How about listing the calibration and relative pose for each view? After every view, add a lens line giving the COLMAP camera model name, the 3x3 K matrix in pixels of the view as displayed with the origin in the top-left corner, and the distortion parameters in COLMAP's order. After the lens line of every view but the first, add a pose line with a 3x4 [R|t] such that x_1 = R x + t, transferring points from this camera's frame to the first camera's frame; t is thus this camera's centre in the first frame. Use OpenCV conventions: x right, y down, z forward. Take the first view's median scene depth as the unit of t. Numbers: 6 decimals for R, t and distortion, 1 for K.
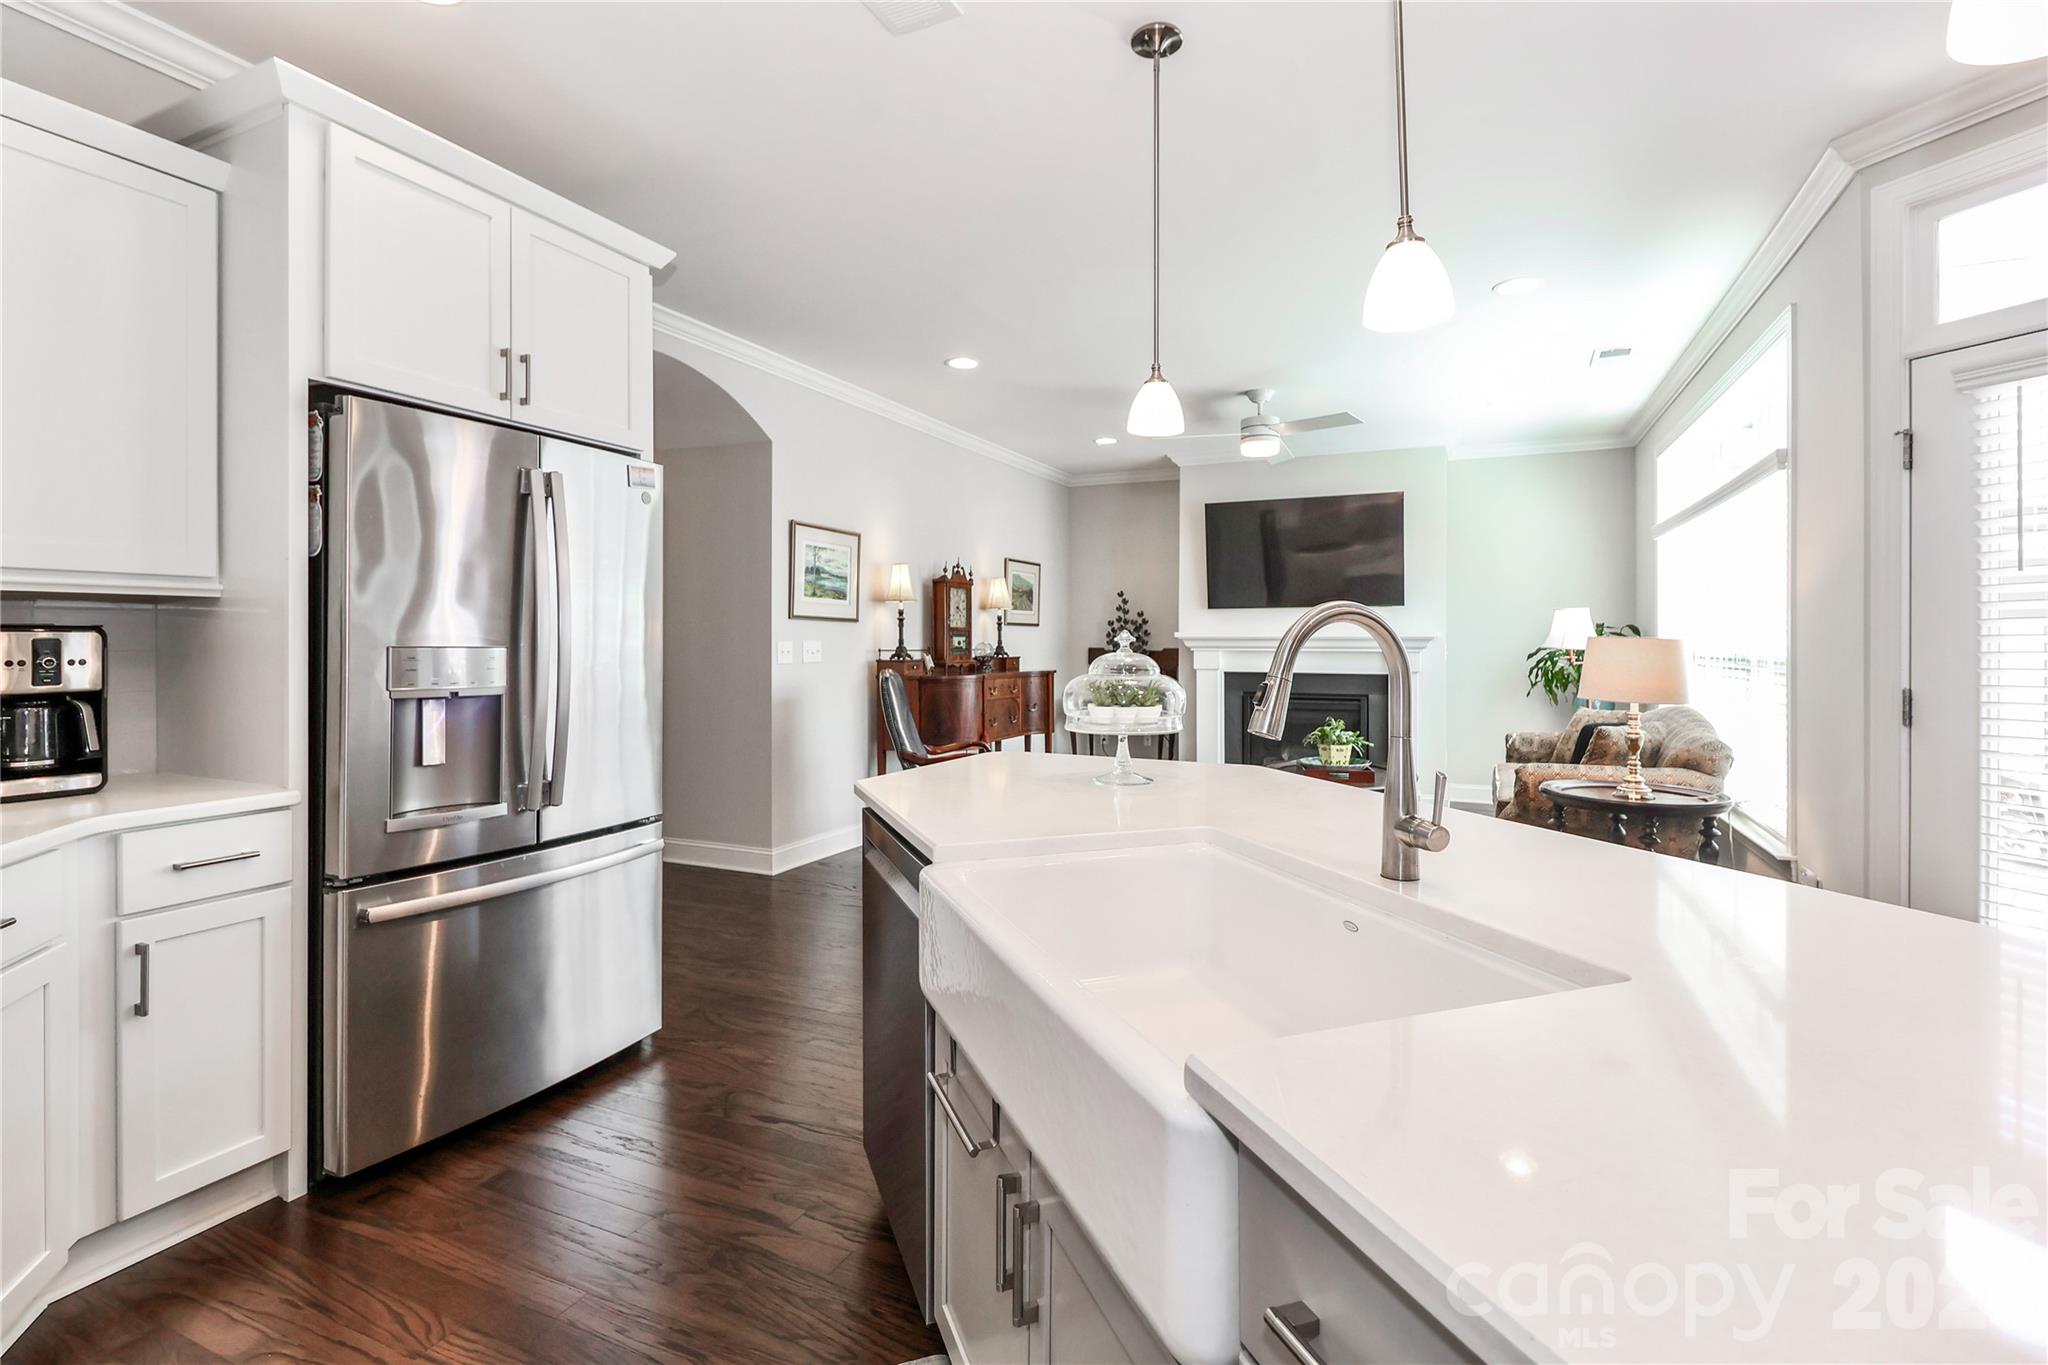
lens RADIAL K [[949.7, 0, 1047.7], [0, 949.7, 644.3], [0, 0, 1]] dist [0.021182, -0.011253]
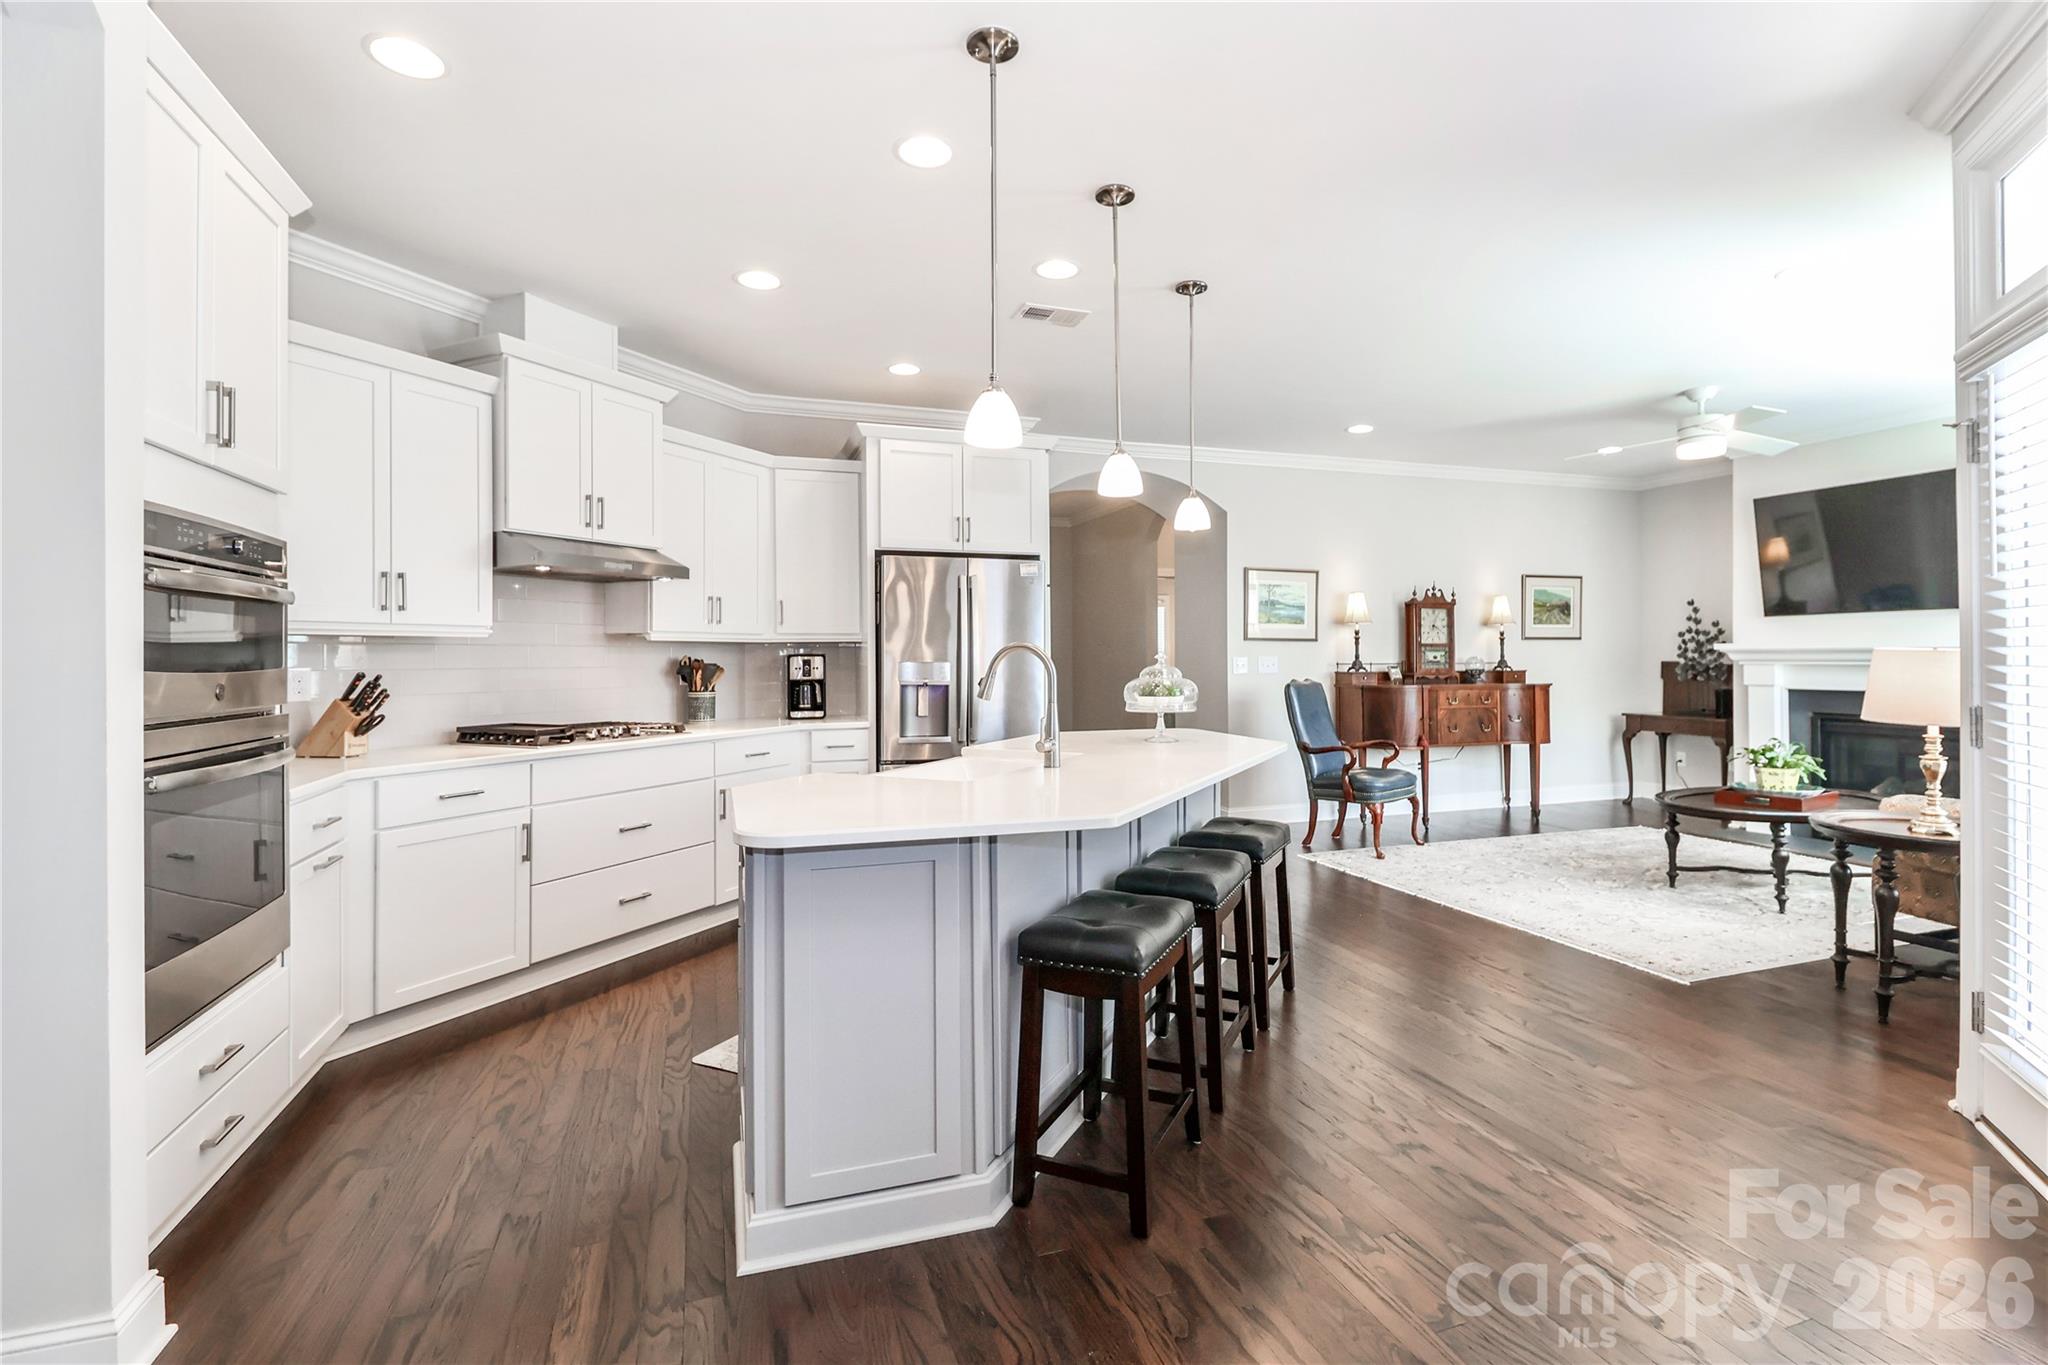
lens RADIAL K [[949.7, 0, 1040.3], [0, 949.7, 647.9], [0, 0, 1]] dist [0.021182, -0.011253]
pose [[0.693987, -0.013366, -0.719864, 0.479275], [0.004855, 0.999892, -0.013885, 0.000799], [0.719971, 0.006141, 0.693977, -0.133875]]
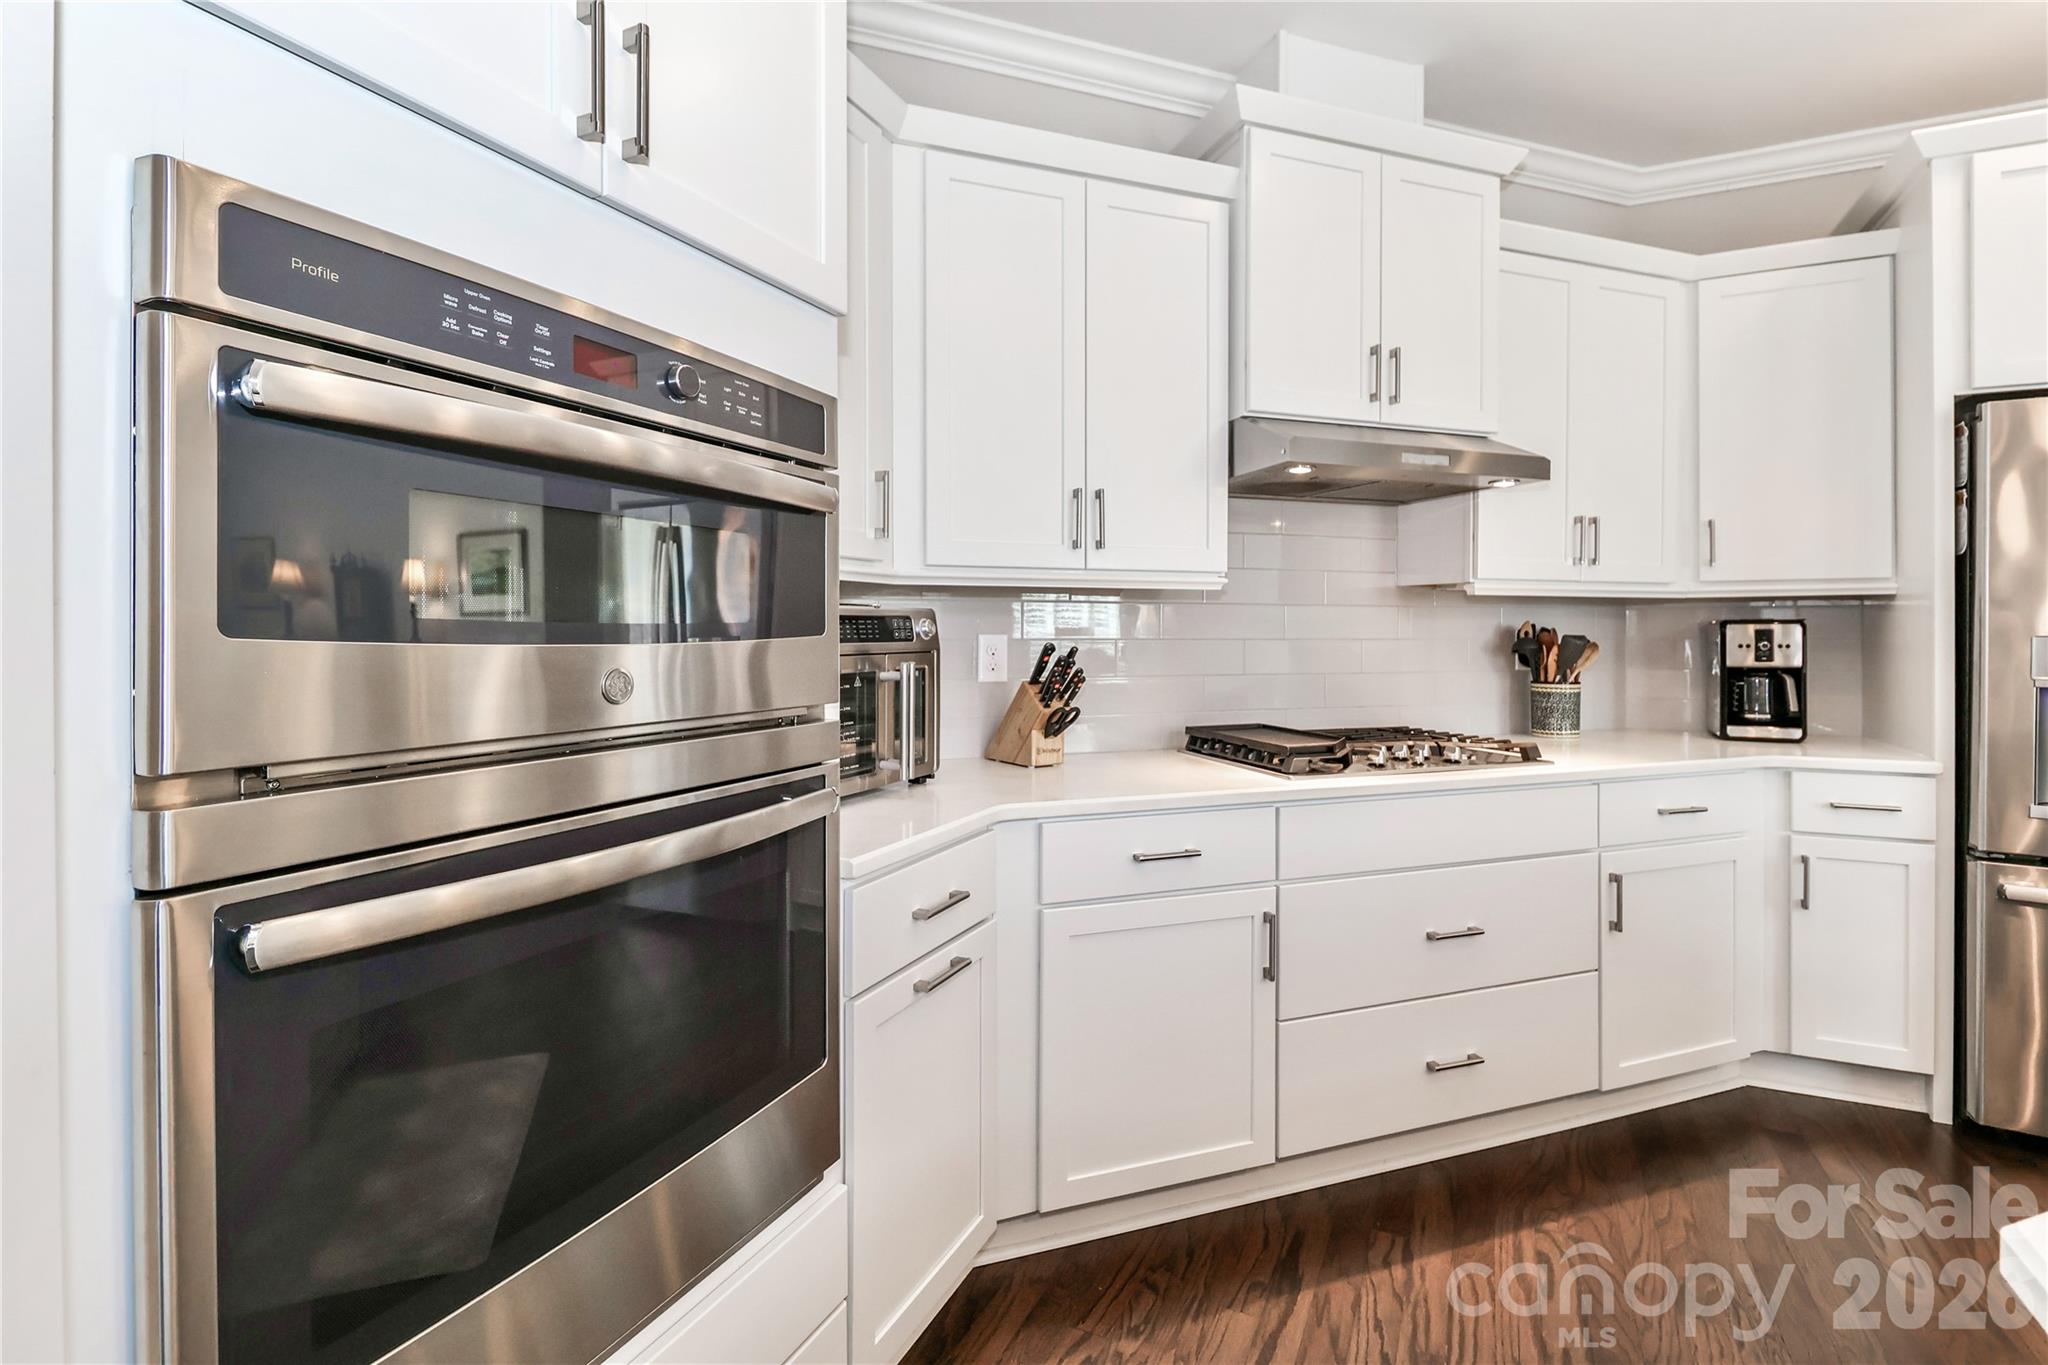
lens RADIAL K [[949.7, 0, 1048.4], [0, 949.7, 631.8], [0, 0, 1]] dist [0.021182, -0.011253]
pose [[-0.006834, -0.001521, -0.999975, 0.140741], [-0.003853, 0.999991, -0.001495, 0.001555], [0.999969, 0.003842, -0.006840, -0.018862]]
